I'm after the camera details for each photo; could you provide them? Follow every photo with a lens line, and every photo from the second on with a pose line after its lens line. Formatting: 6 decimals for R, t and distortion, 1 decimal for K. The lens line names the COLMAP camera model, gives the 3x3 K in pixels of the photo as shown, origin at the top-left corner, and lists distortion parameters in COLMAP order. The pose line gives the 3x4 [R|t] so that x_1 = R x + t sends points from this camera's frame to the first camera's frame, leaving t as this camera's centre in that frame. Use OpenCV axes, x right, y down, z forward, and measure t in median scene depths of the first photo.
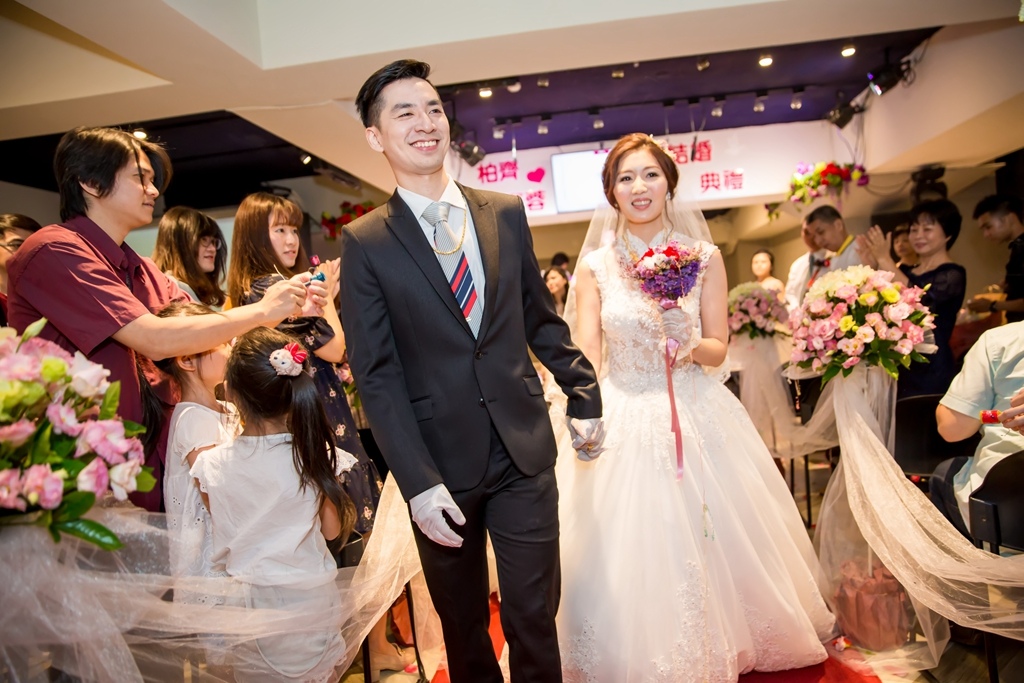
lens RADIAL K [[710.6, 0, 511.1], [0, 710.6, 343.5], [0, 0, 1]] dist [-0.078534, 0.064607]
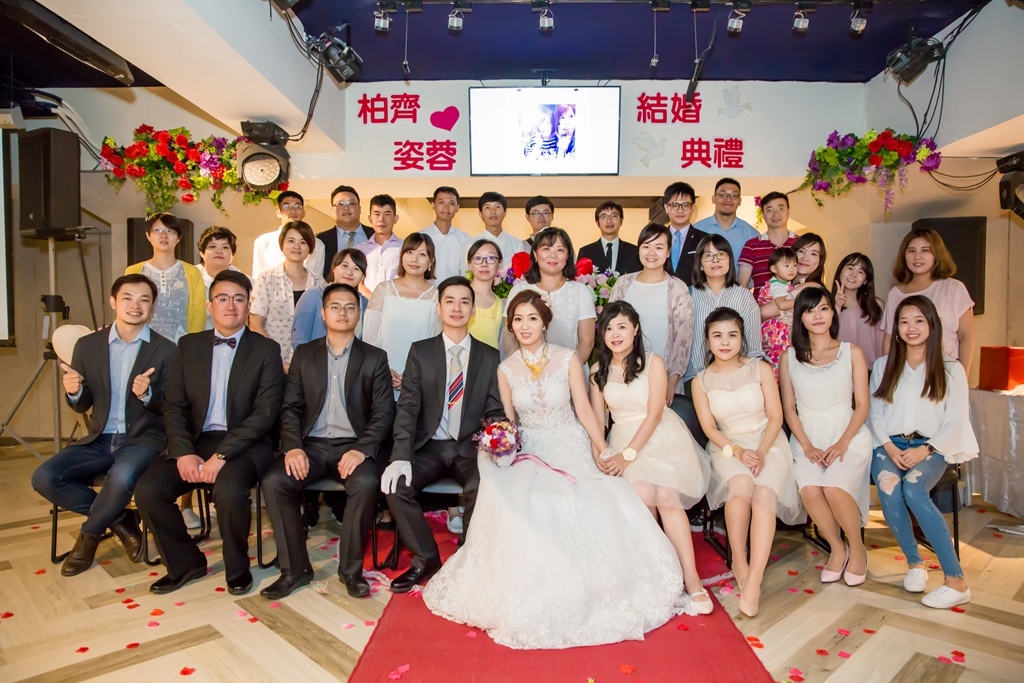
lens RADIAL K [[710.6, 0, 517.9], [0, 710.6, 352.8], [0, 0, 1]] dist [-0.078534, 0.064607]
pose [[0.987987, 0.076344, 0.134365, 0.037967], [-0.075382, 0.997080, -0.012237, -0.013951], [-0.134907, 0.001962, 0.990856, 0.397121]]
